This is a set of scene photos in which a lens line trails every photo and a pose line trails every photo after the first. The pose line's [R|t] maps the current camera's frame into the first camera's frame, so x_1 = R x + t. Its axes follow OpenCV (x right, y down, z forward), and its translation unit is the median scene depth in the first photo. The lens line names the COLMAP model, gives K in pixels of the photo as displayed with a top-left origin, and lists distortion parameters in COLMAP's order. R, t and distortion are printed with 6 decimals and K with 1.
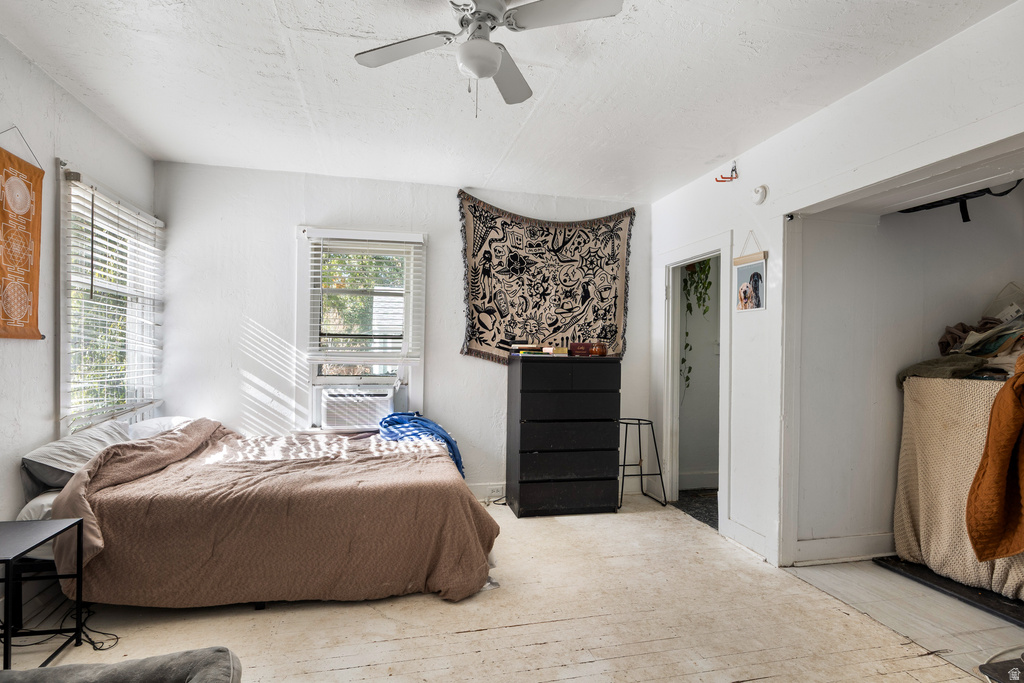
lens RADIAL K [[527.7, 0, 508.3], [0, 527.7, 353.3], [0, 0, 1]] dist [-0.001377, 0.000109]
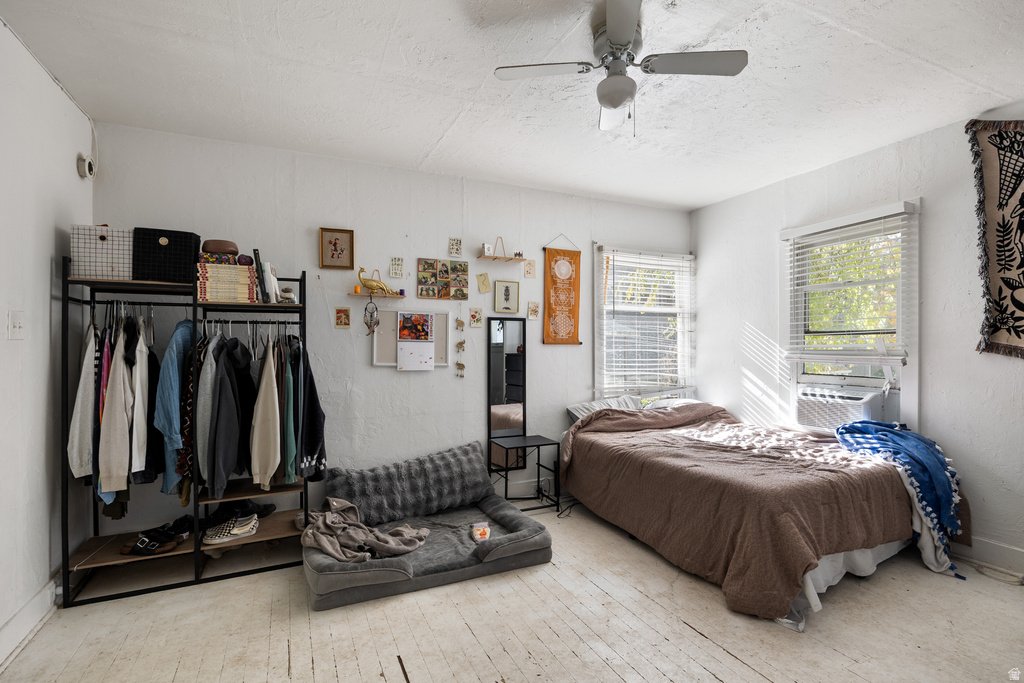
lens RADIAL K [[488.6, 0, 510.1], [0, 488.6, 343.4], [0, 0, 1]] dist [-0.002950, -0.000180]
pose [[0.190272, -0.021461, -0.981497, 0.462035], [0.002117, 0.999768, -0.021450, 0.003623], [0.981729, 0.002003, 0.190273, 0.286485]]
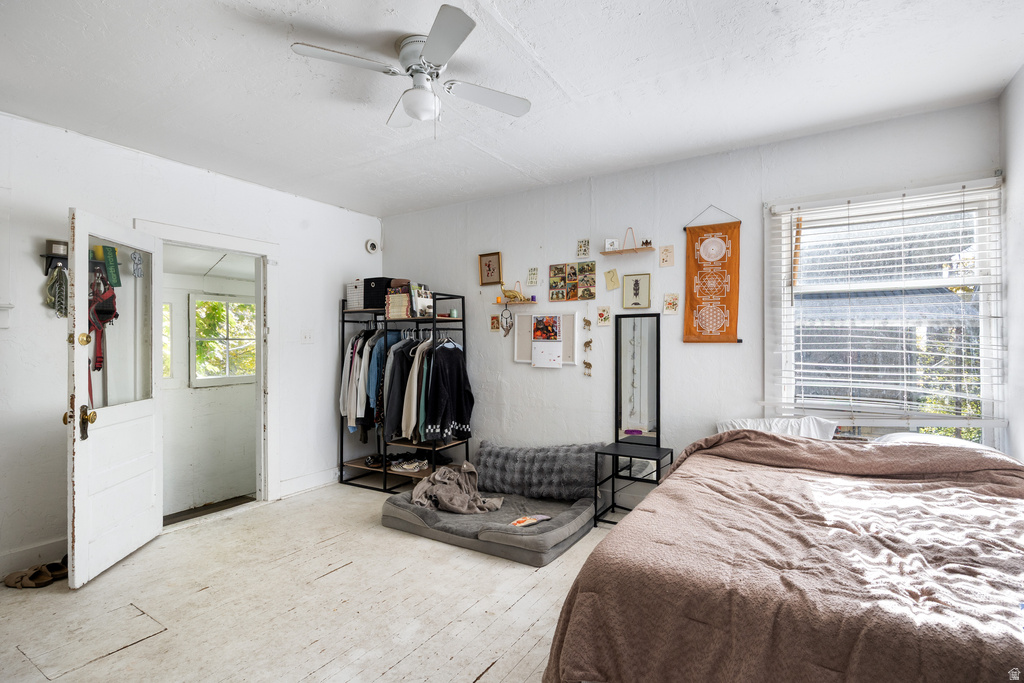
lens RADIAL K [[478.9, 0, 515.4], [0, 478.9, 341.4], [0, 0, 1]] dist [-0.002940, -0.000288]
pose [[-0.707487, -0.015904, -0.706547, 0.273563], [-0.006618, 0.999852, -0.015879, -0.003821], [0.706695, -0.006558, -0.707488, 0.951788]]
